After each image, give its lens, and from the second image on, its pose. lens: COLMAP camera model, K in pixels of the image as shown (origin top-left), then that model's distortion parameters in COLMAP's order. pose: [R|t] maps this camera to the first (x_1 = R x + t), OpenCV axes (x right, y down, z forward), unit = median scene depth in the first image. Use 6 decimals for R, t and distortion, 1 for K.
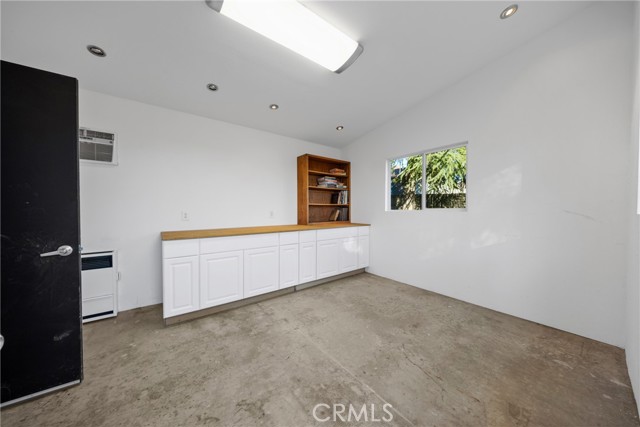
lens RADIAL K [[212.7, 0, 317.9], [0, 212.7, 211.4], [0, 0, 1]] dist [0.000414, -0.000225]
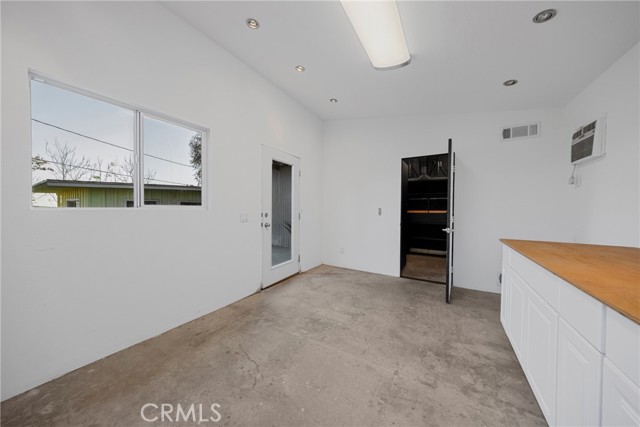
lens RADIAL K [[212.7, 0, 317.9], [0, 212.7, 211.4], [0, 0, 1]] dist [0.000414, -0.000225]
pose [[-0.931046, -0.002858, -0.364891, 0.391683], [-0.013492, 0.999555, 0.026599, -0.013958], [0.364653, 0.029688, -0.930670, 1.481435]]
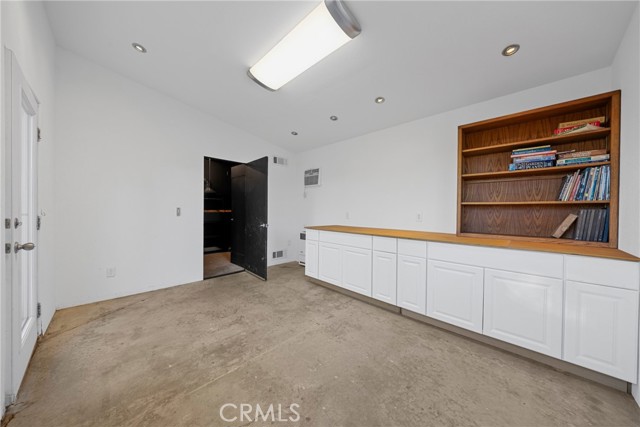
lens RADIAL K [[212.7, 0, 317.9], [0, 212.7, 211.4], [0, 0, 1]] dist [0.000414, -0.000225]
pose [[0.138008, 0.005023, -0.990418, 0.880675], [-0.023326, 0.999726, 0.001820, -0.002309], [0.990156, 0.022851, 0.138088, 0.800095]]
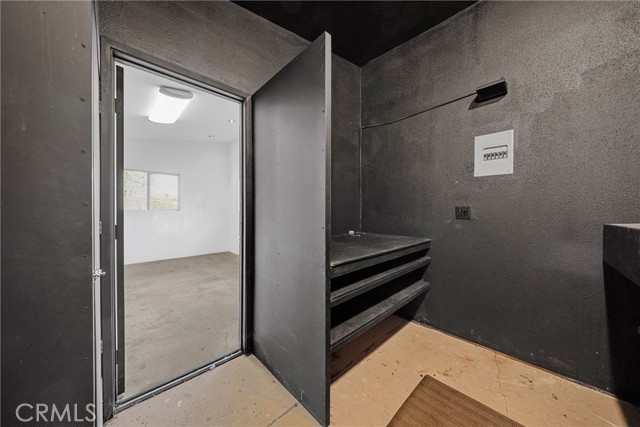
lens RADIAL K [[212.7, 0, 317.9], [0, 212.7, 211.4], [0, 0, 1]] dist [0.000414, -0.000225]
pose [[-0.110281, -0.003036, 0.993896, -1.659801], [0.012035, 0.999918, 0.004389, 0.011726], [-0.993828, 0.012445, -0.110236, -0.040134]]
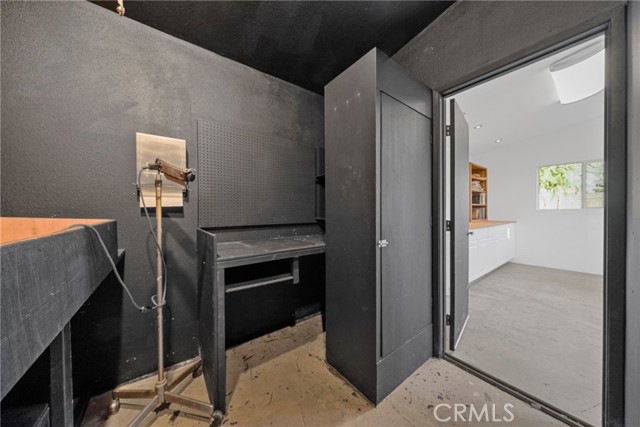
lens RADIAL K [[212.7, 0, 317.9], [0, 212.7, 211.4], [0, 0, 1]] dist [0.000414, -0.000225]
pose [[0.999940, -0.005774, -0.009292, -1.485089], [0.005698, 0.999950, -0.008184, 0.015015], [0.009339, 0.008130, 0.999923, -0.339535]]
